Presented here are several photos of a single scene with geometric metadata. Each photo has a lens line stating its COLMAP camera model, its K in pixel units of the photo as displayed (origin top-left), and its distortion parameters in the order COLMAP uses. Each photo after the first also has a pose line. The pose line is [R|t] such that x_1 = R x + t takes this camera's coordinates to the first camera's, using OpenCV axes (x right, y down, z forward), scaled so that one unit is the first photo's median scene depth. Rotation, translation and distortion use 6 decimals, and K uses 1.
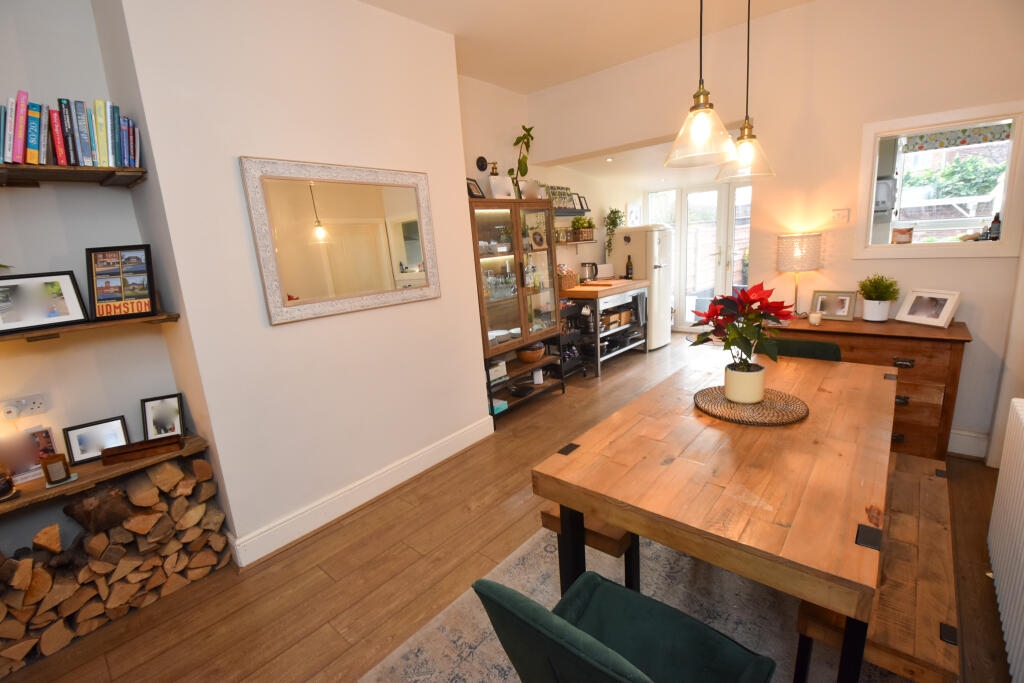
lens RADIAL K [[446.3, 0, 509.6], [0, 446.3, 346.7], [0, 0, 1]] dist [-0.011001, -0.001513]
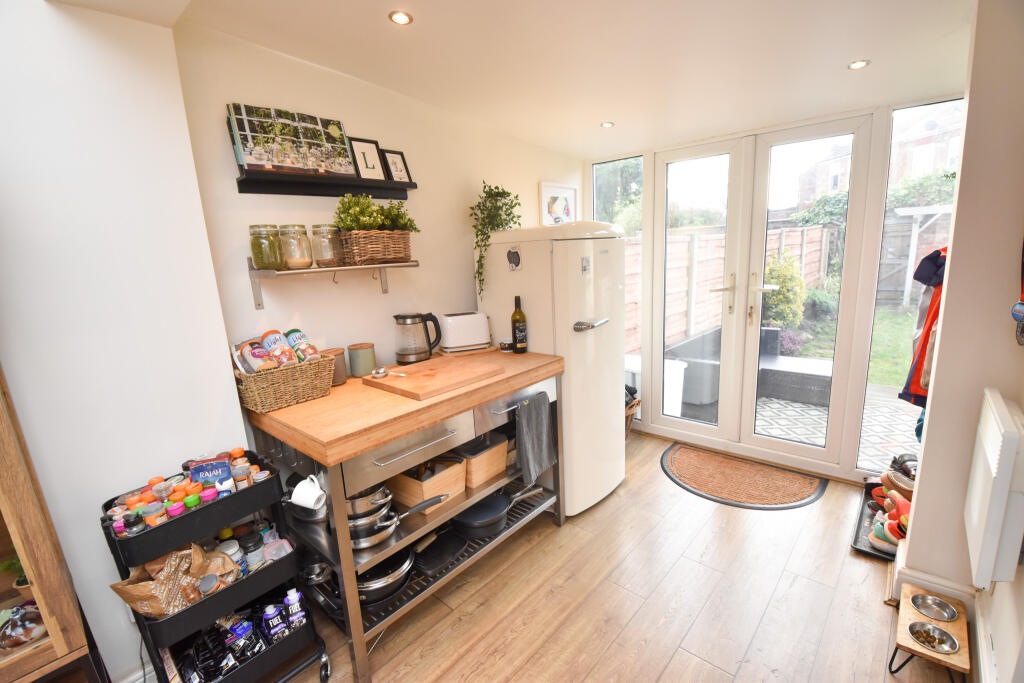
lens RADIAL K [[446.3, 0, 516.0], [0, 446.3, 343.9], [0, 0, 1]] dist [-0.011001, -0.001513]
pose [[0.999835, 0.015485, 0.009544, 0.262480], [-0.015349, 0.999781, -0.014223, -0.154784], [-0.009762, 0.014074, 0.999853, 0.584516]]
